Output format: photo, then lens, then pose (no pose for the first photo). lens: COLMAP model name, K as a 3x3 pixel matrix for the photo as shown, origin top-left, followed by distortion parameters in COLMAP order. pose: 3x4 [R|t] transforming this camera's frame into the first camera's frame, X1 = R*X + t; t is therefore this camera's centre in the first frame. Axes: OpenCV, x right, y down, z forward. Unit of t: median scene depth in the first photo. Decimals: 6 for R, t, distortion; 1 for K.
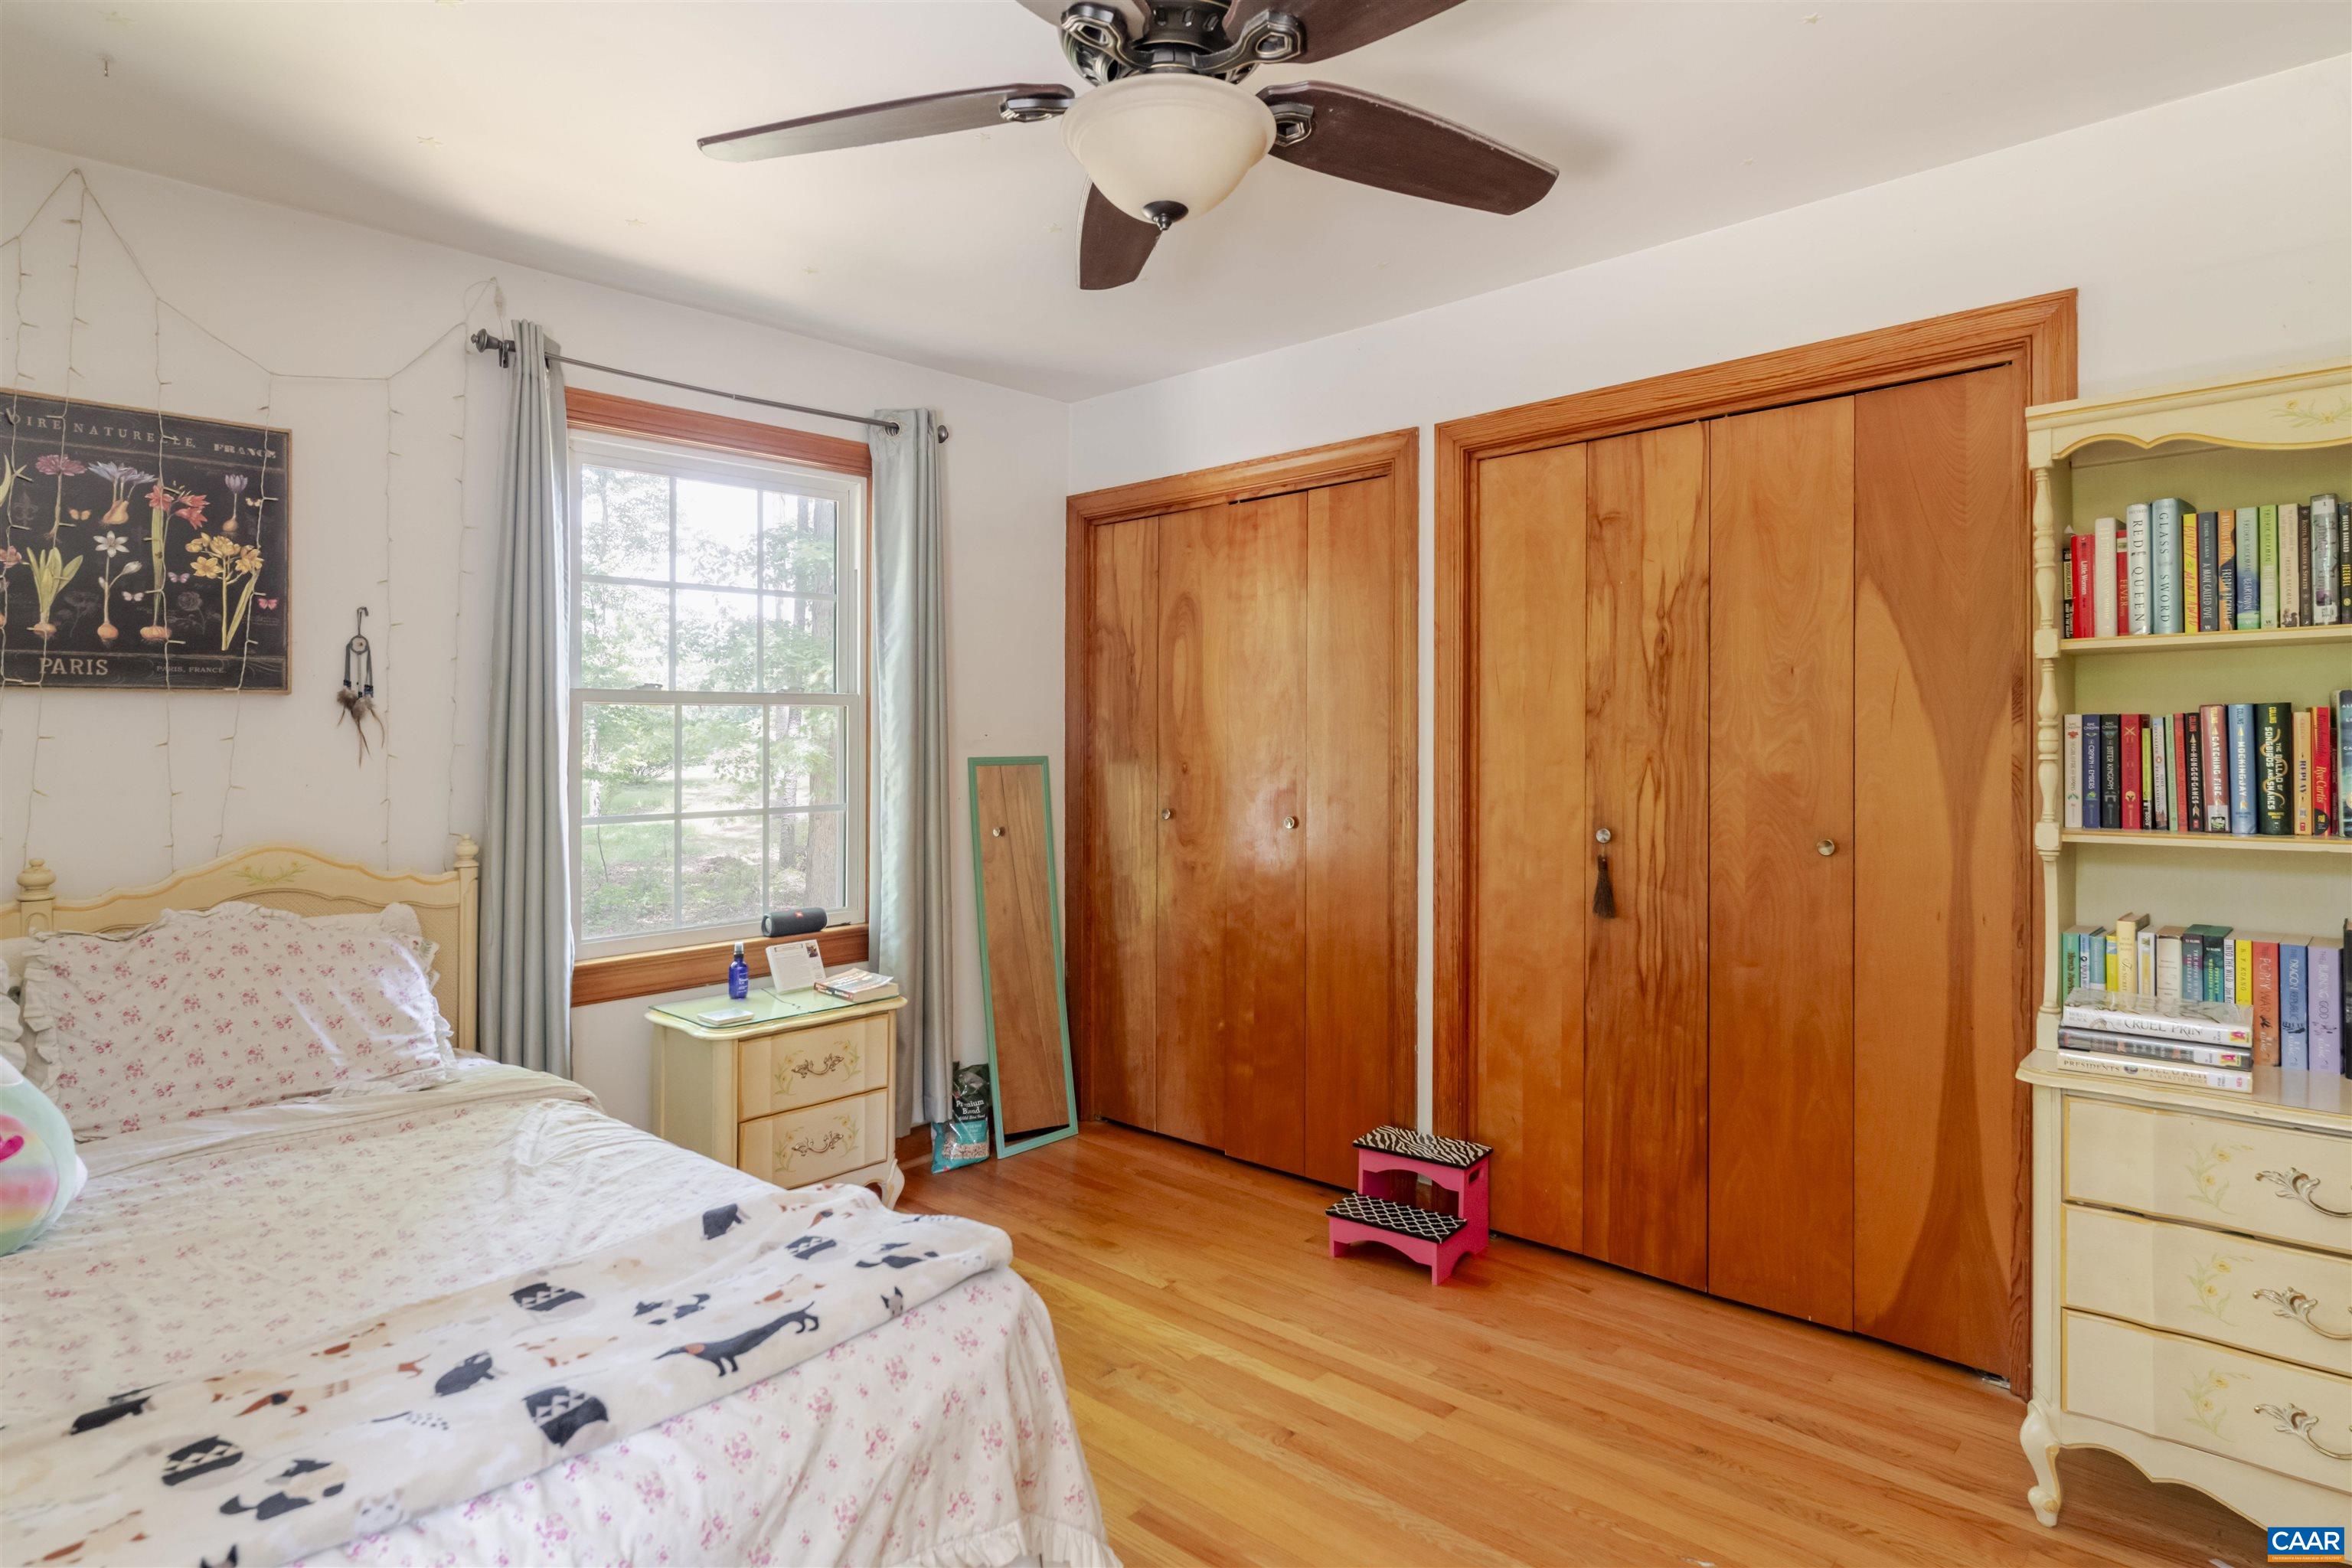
lens RADIAL K [[1246.6, 0, 1185.5], [0, 1246.6, 762.9], [0, 0, 1]] dist [-0.001226, 0.000570]
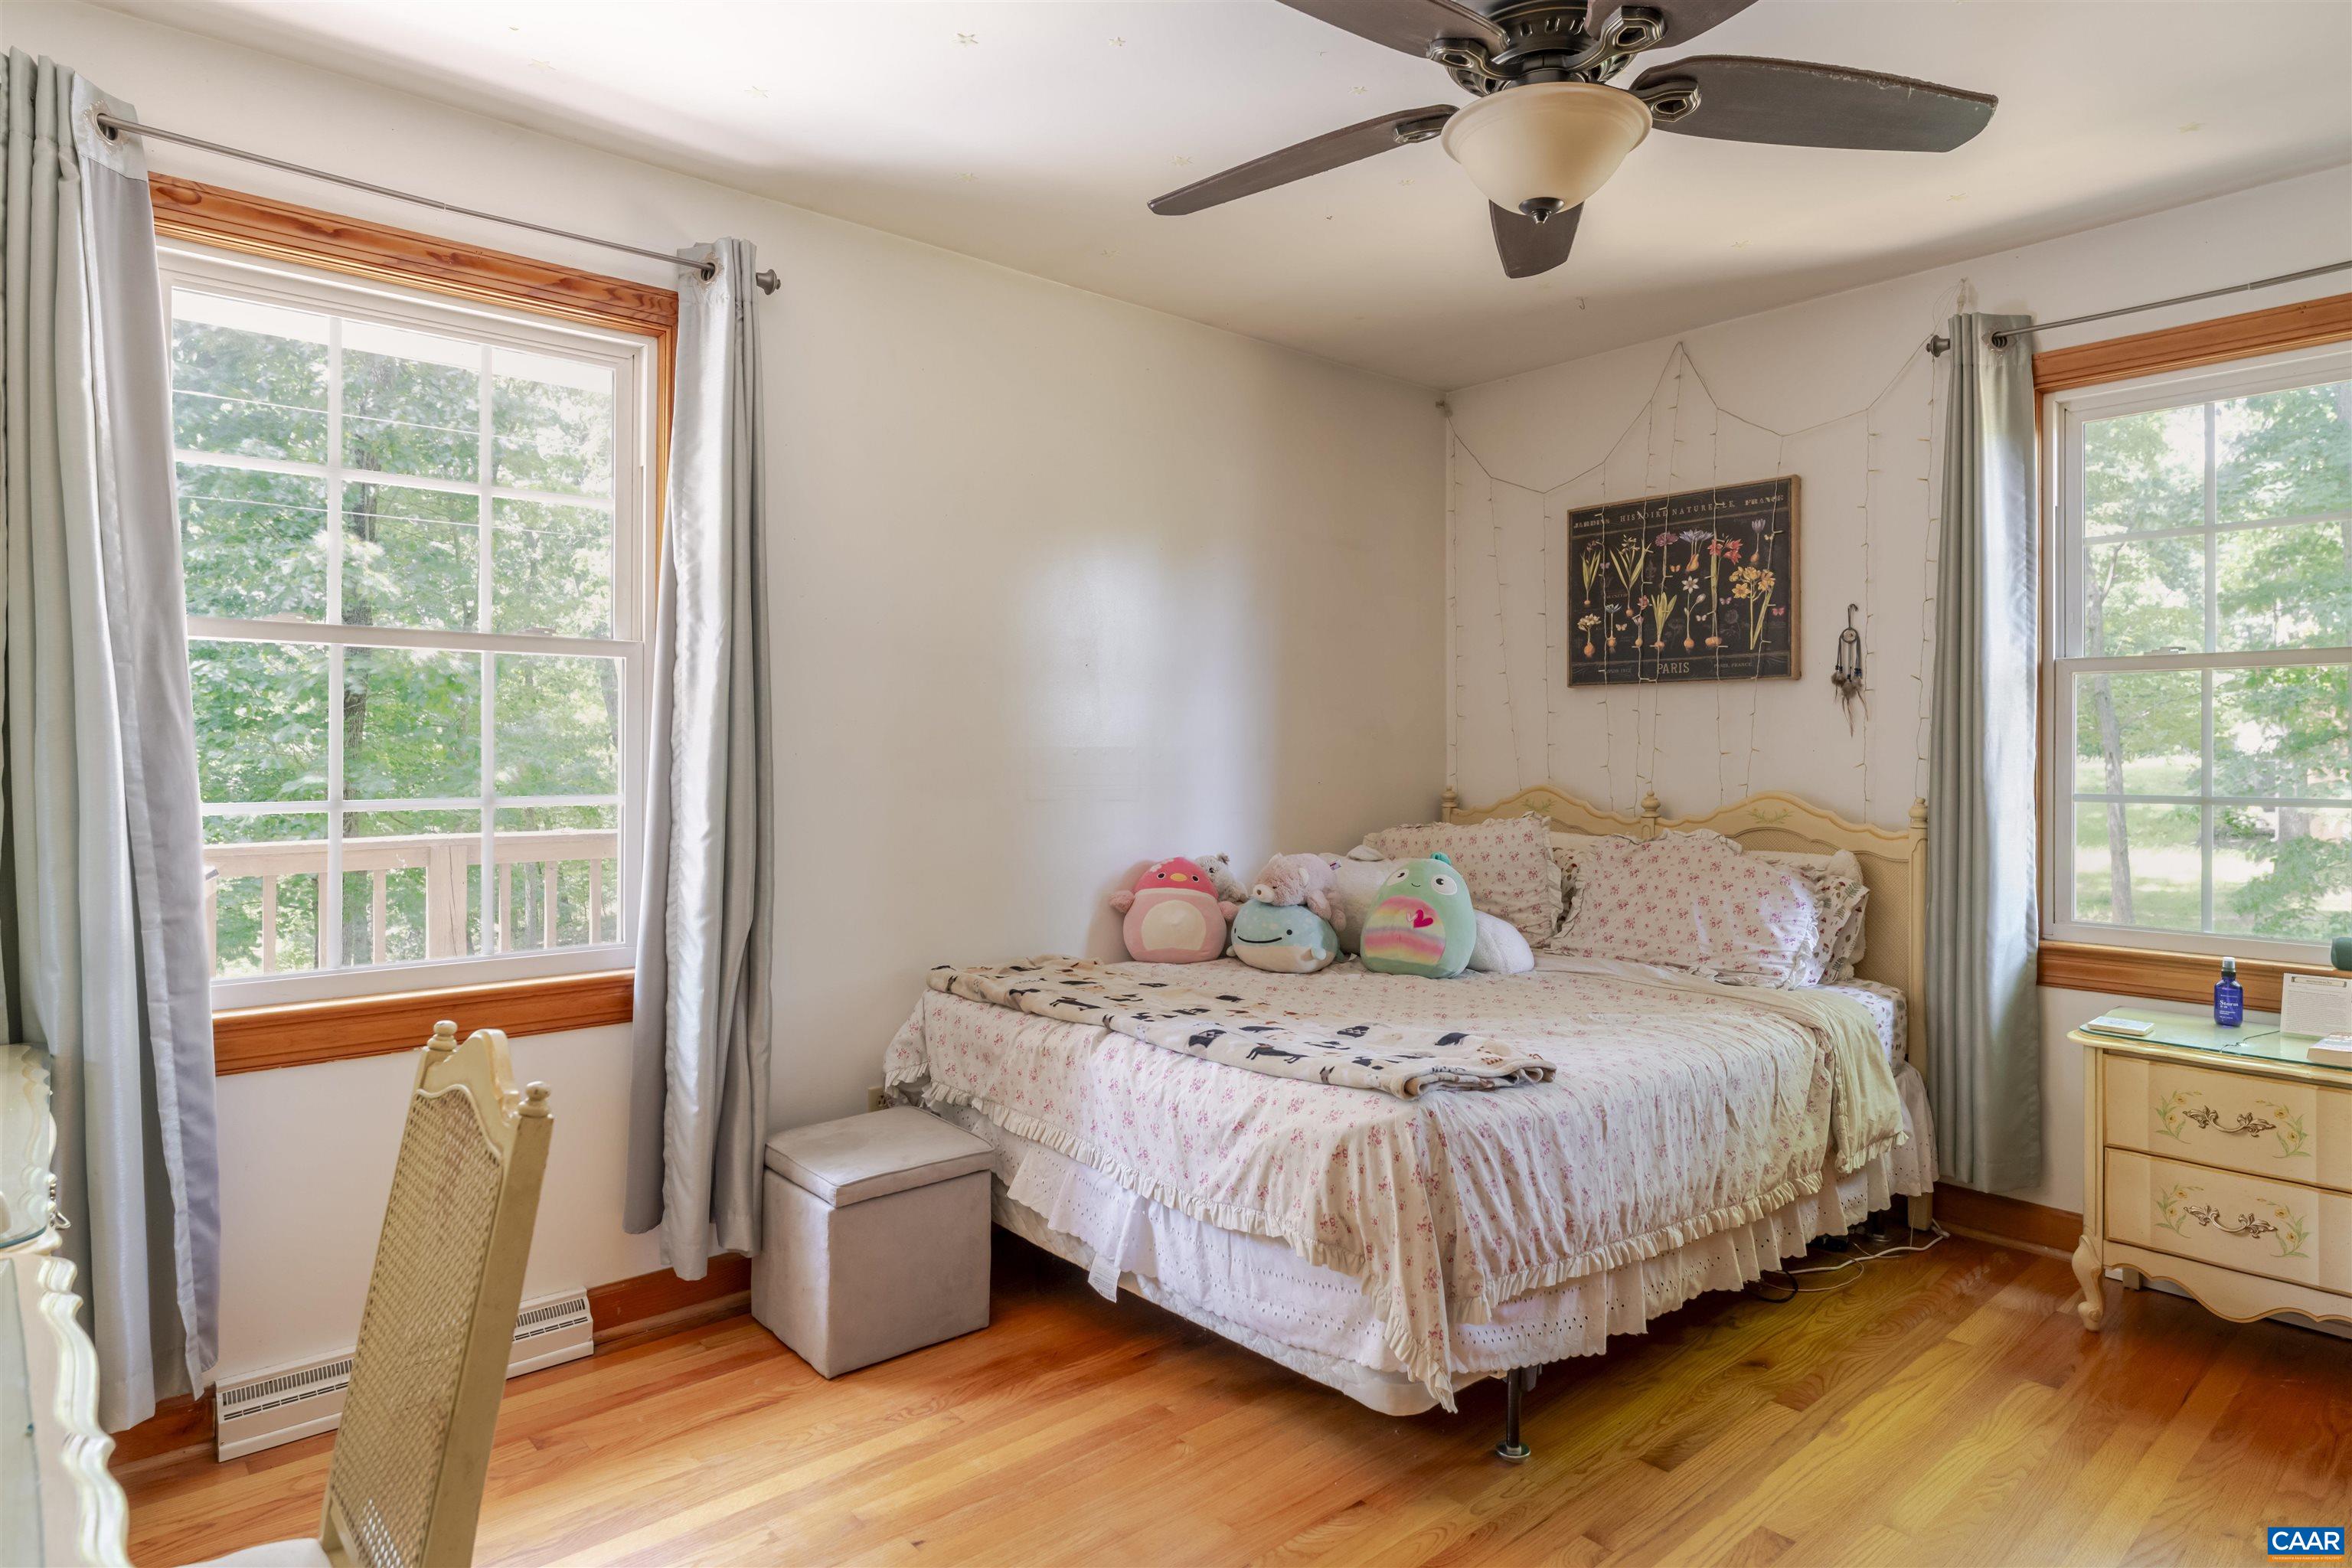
lens RADIAL K [[1315.7, 0, 1184.2], [0, 1315.7, 765.1], [0, 0, 1]] dist [0.000348, 0.000039]
pose [[-0.087033, 0.025039, -0.995891, 0.730000], [-0.017717, 0.999487, 0.026678, 0.008900], [0.996048, 0.019966, -0.086544, 0.509865]]
